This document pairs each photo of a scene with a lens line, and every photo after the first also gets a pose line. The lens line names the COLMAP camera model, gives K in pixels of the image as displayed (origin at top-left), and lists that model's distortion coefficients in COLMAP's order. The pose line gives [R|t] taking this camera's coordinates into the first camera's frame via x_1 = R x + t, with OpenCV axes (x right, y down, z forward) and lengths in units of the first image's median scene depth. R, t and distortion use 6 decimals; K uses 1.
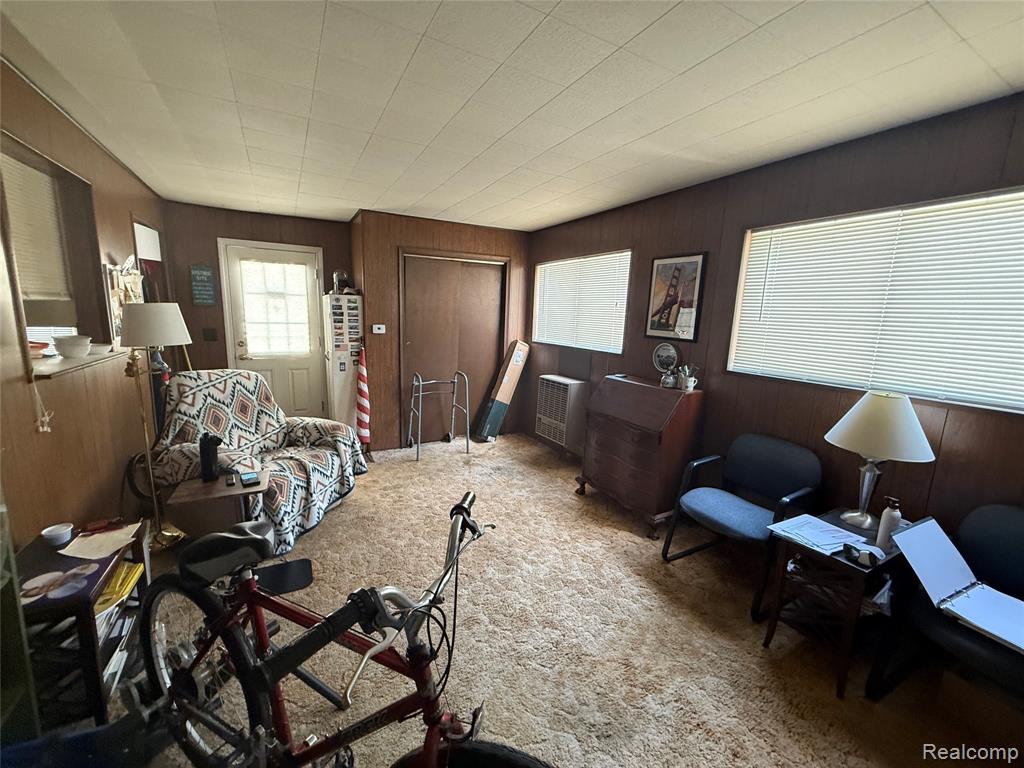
lens RADIAL K [[412.0, 0, 509.2], [0, 412.0, 385.4], [0, 0, 1]] dist [0.000131, 0.000047]
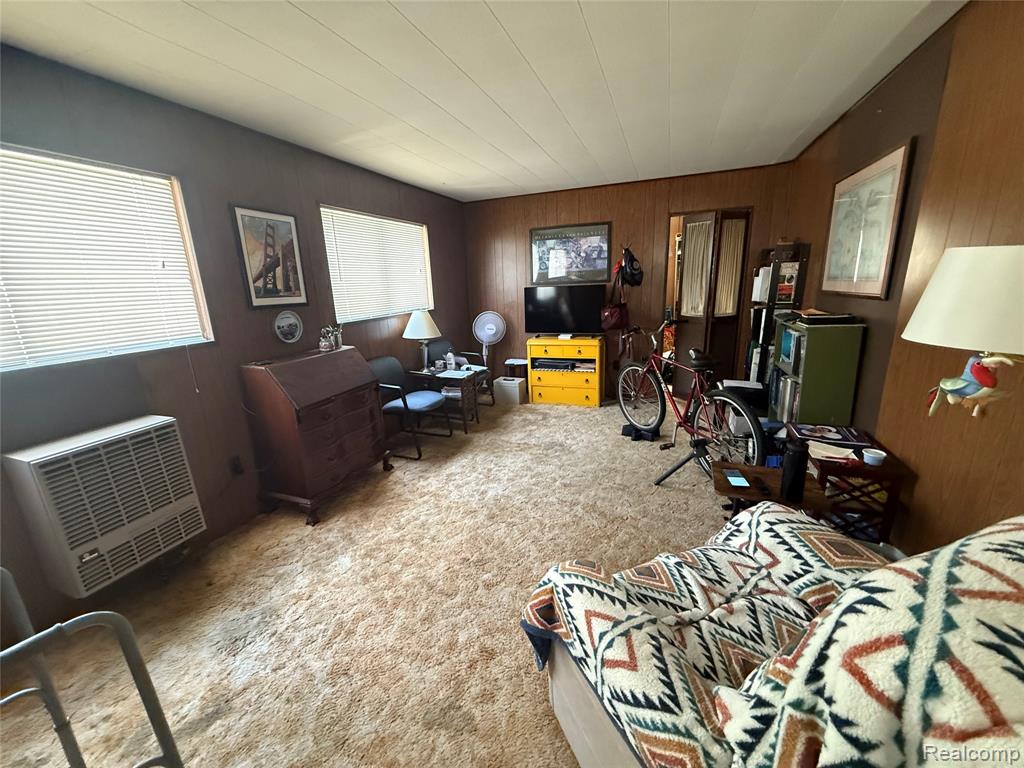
lens RADIAL K [[412.0, 0, 510.0], [0, 412.0, 382.9], [0, 0, 1]] dist [0.000131, 0.000047]
pose [[-0.656863, -0.198435, 0.727430, -0.627872], [0.142431, 0.914725, 0.378141, -0.229359], [-0.740435, 0.351995, -0.572586, 1.211519]]
